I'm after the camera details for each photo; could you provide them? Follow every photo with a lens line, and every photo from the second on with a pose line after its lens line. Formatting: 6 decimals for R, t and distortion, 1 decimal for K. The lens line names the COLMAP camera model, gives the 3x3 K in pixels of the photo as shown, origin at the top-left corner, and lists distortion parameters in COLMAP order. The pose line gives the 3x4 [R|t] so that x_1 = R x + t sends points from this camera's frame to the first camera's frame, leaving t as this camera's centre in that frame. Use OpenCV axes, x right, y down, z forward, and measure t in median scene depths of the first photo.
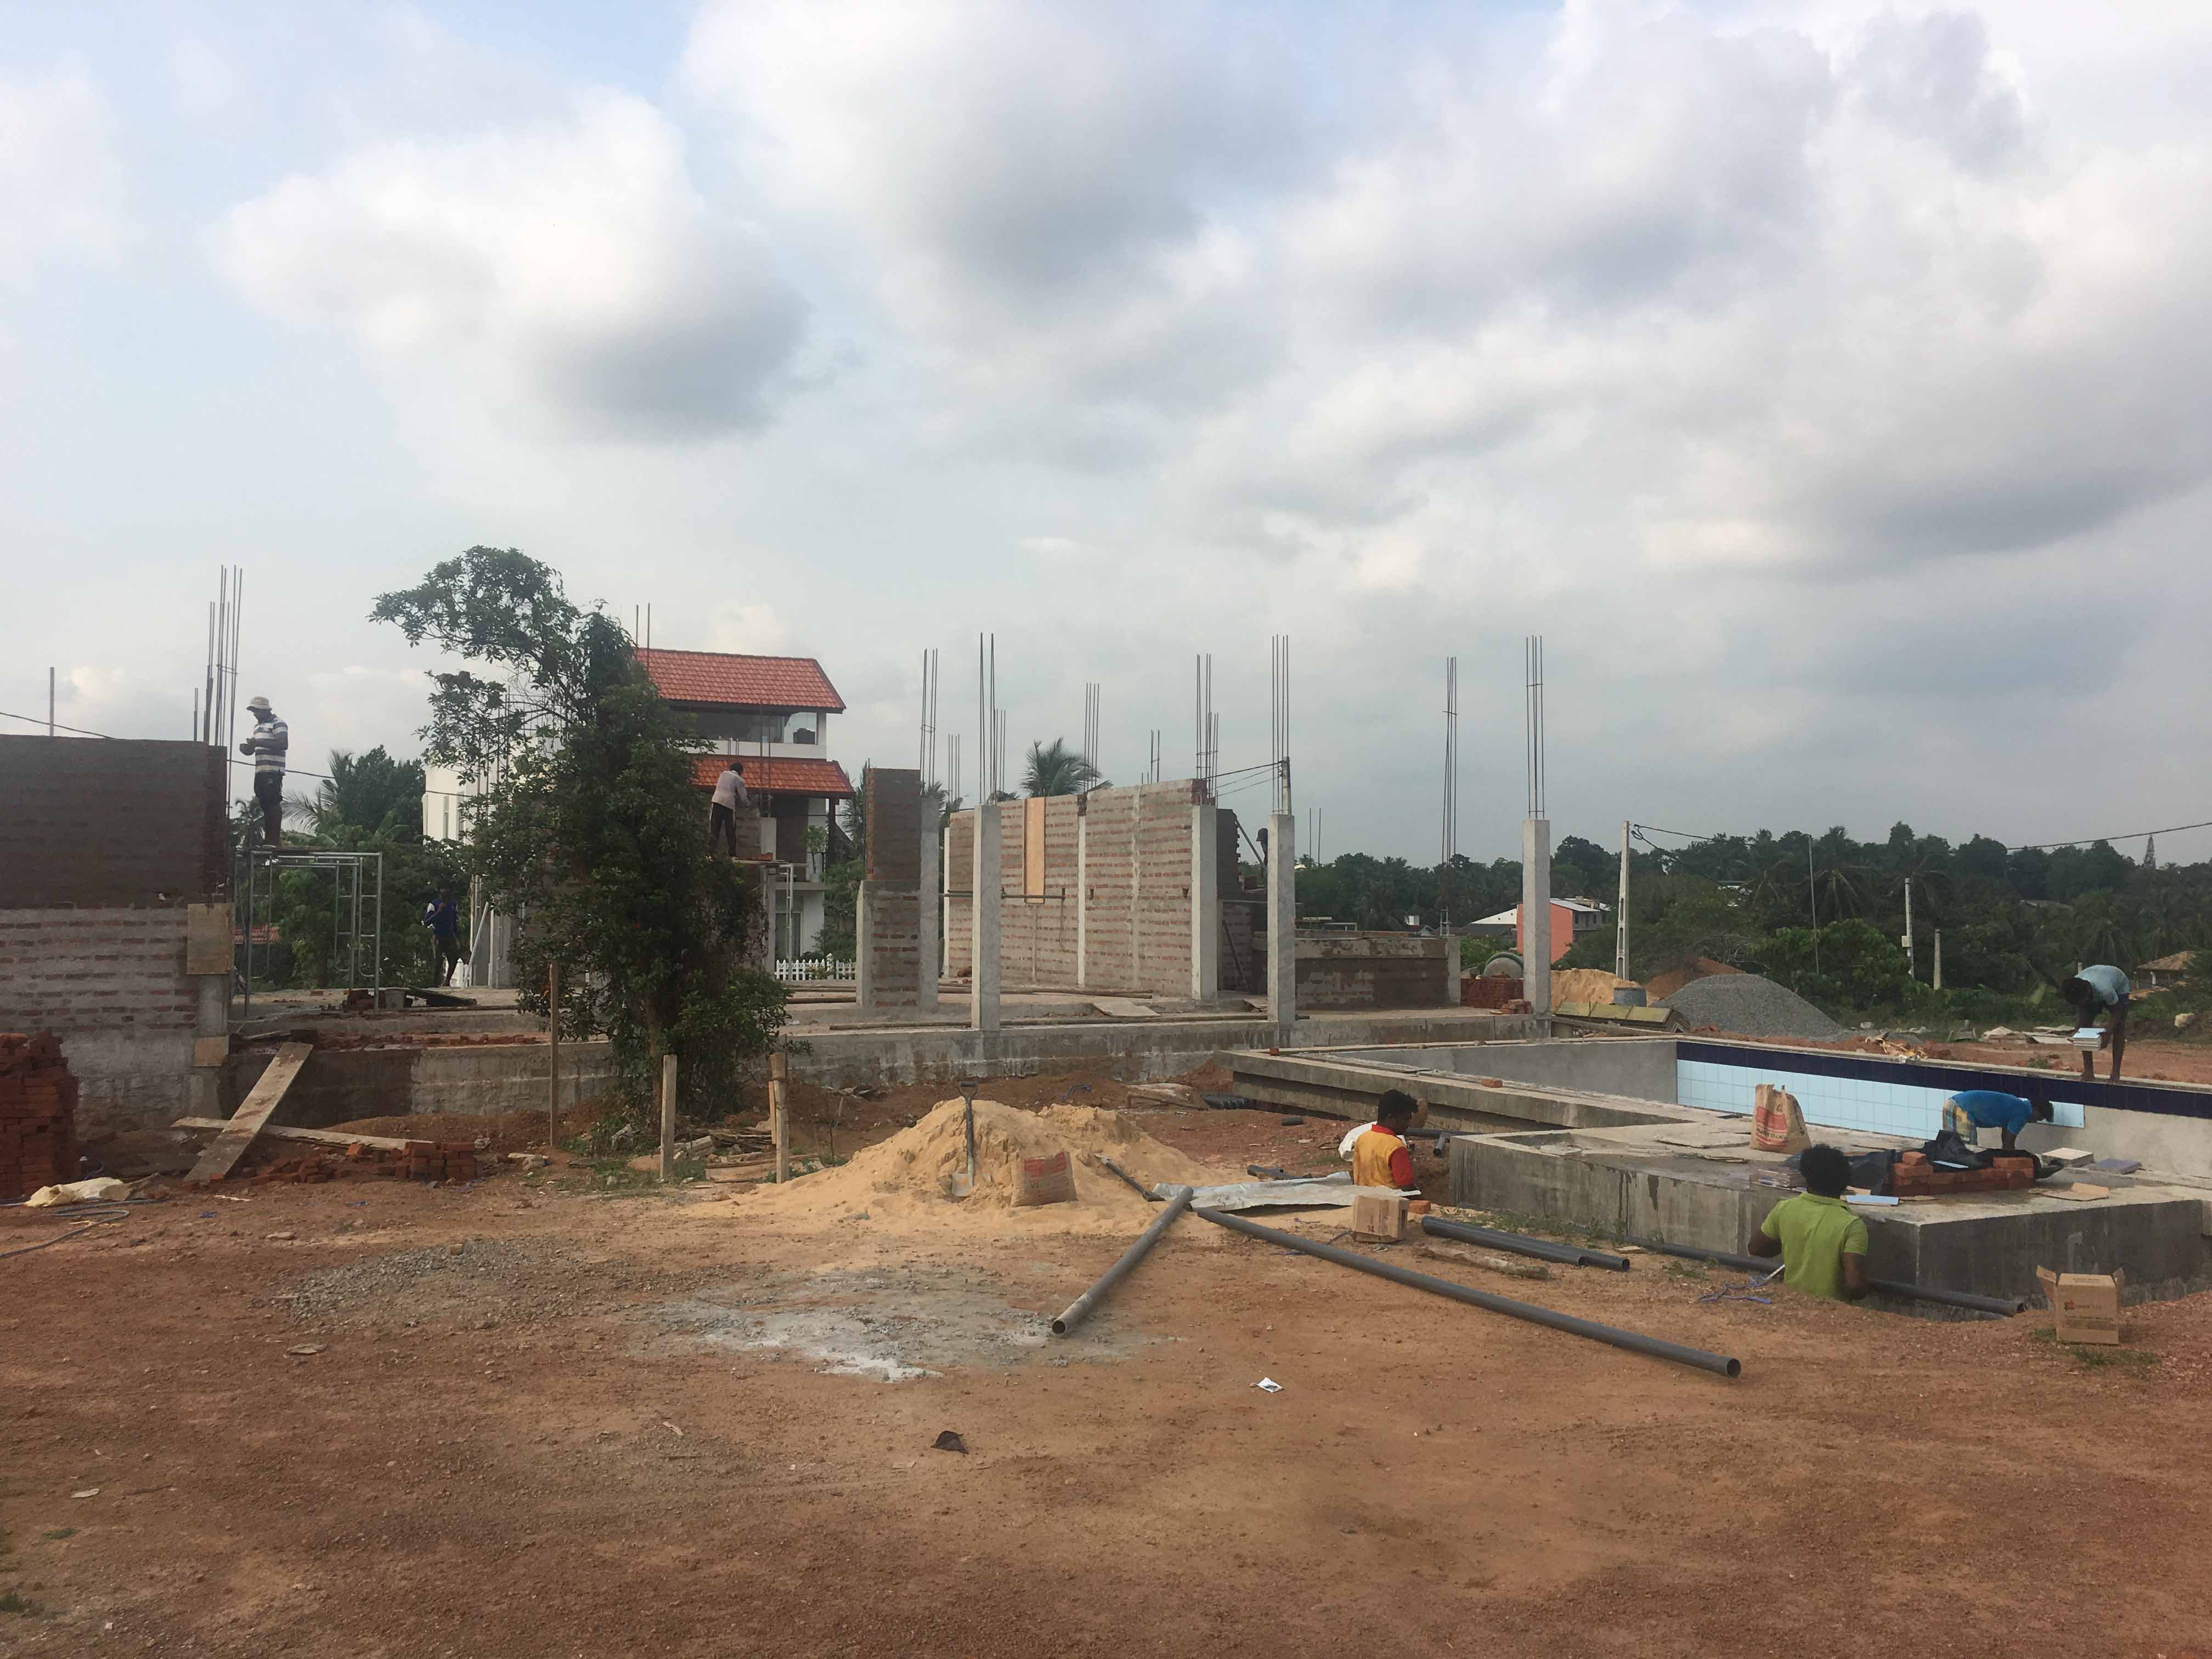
lens RADIAL K [[1863.9, 0, 1106.7], [0, 1863.9, 805.9], [0, 0, 1]] dist [0.033234, -0.030315]
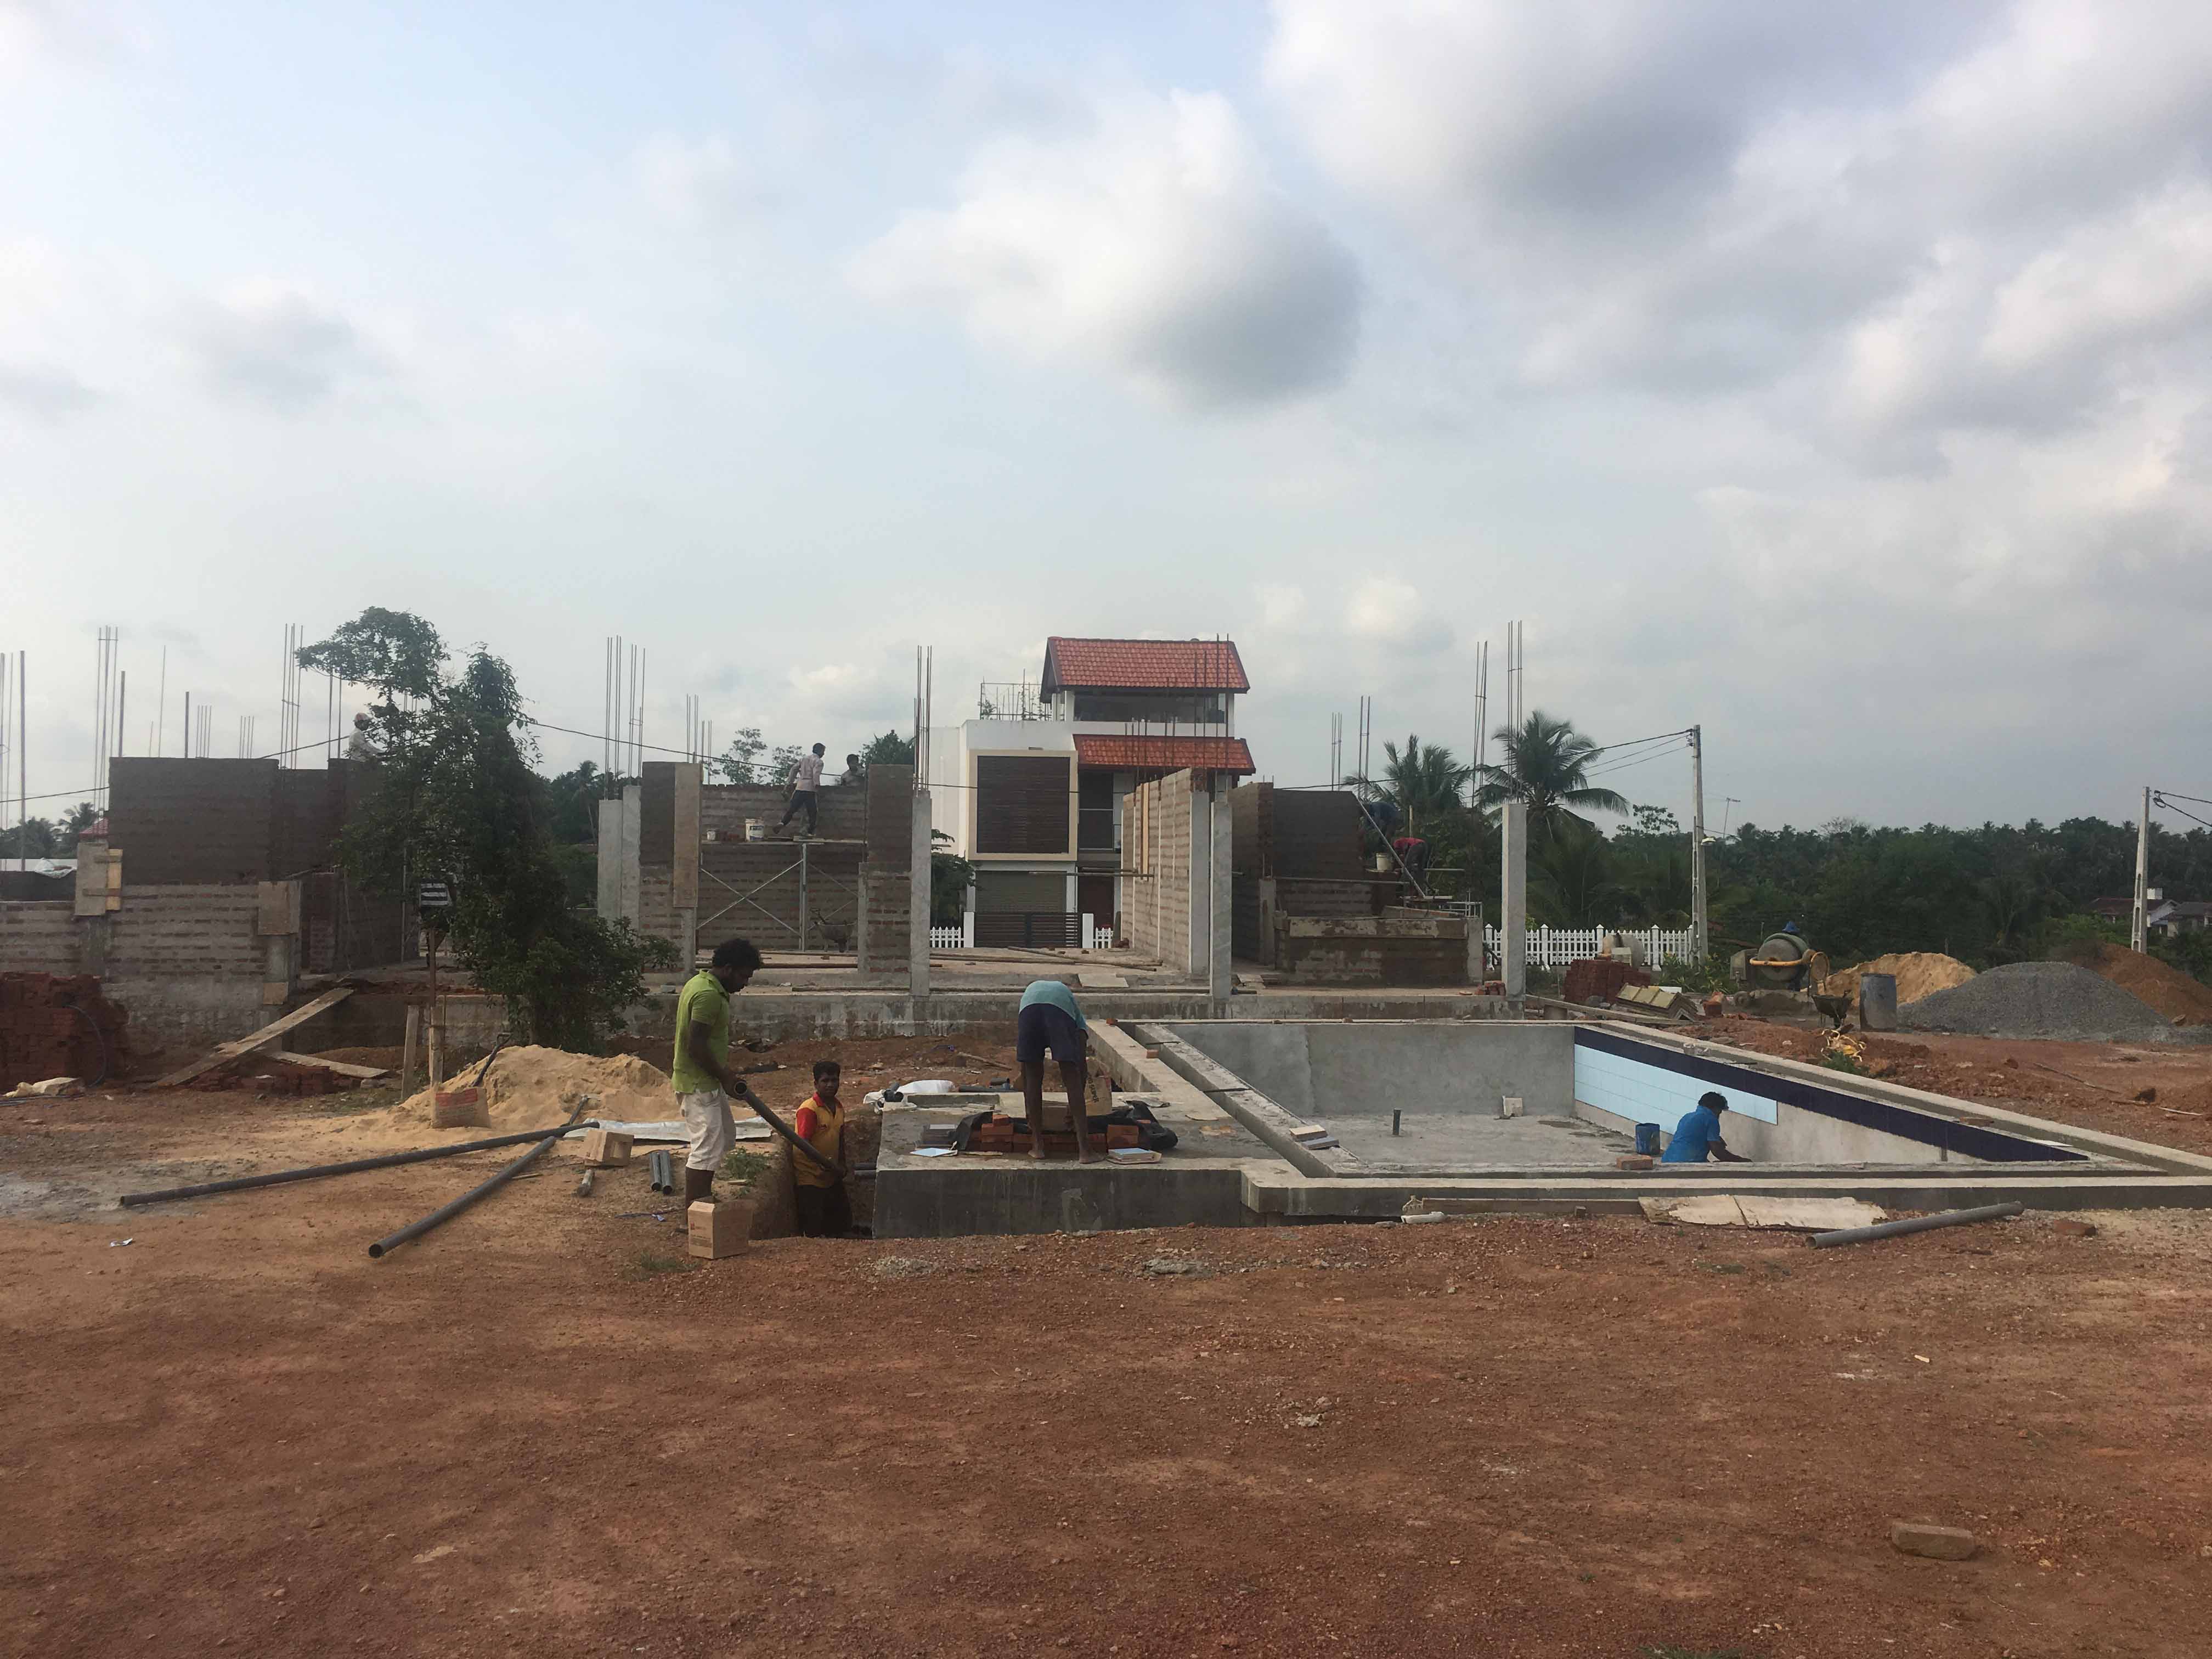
lens RADIAL K [[1863.9, 0, 1097.4], [0, 1863.9, 847.4], [0, 0, 1]] dist [0.033234, -0.030315]
pose [[0.938328, 0.001129, -0.345744, 0.434877], [0.012782, 0.999198, 0.037952, -0.012049], [0.345510, -0.040031, 0.937561, -0.028199]]
